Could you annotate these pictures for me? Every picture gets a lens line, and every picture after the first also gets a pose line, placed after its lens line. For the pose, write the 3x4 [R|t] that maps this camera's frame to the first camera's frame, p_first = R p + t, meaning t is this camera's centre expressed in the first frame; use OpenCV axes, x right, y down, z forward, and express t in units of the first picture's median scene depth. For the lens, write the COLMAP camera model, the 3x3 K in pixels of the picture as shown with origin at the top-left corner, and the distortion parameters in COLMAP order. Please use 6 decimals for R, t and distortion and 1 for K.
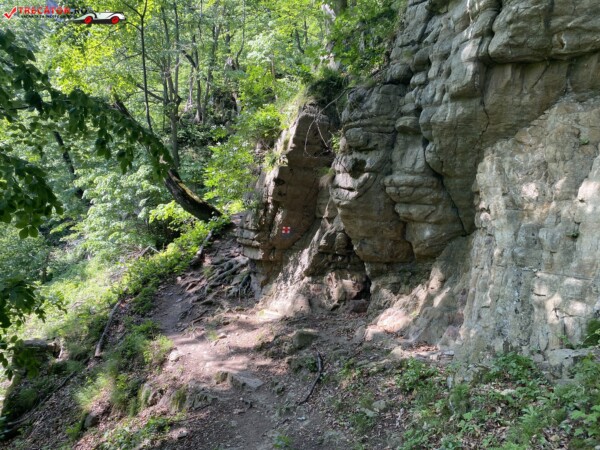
lens RADIAL K [[453.1, 0, 302.5], [0, 453.1, 223.8], [0, 0, 1]] dist [0.008661, 0.000201]
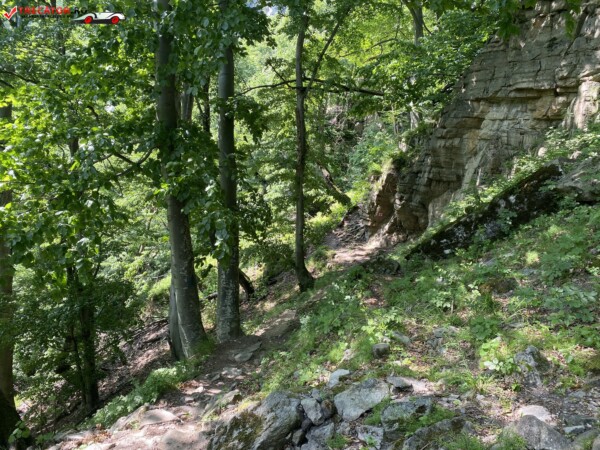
lens RADIAL K [[453.1, 0, 301.6], [0, 453.1, 222.7], [0, 0, 1]] dist [0.008661, 0.000201]
pose [[0.963956, 0.080217, -0.253681, 0.194072], [-0.061454, 0.994813, 0.081055, -0.124423], [0.258867, -0.062544, 0.963886, -1.624307]]
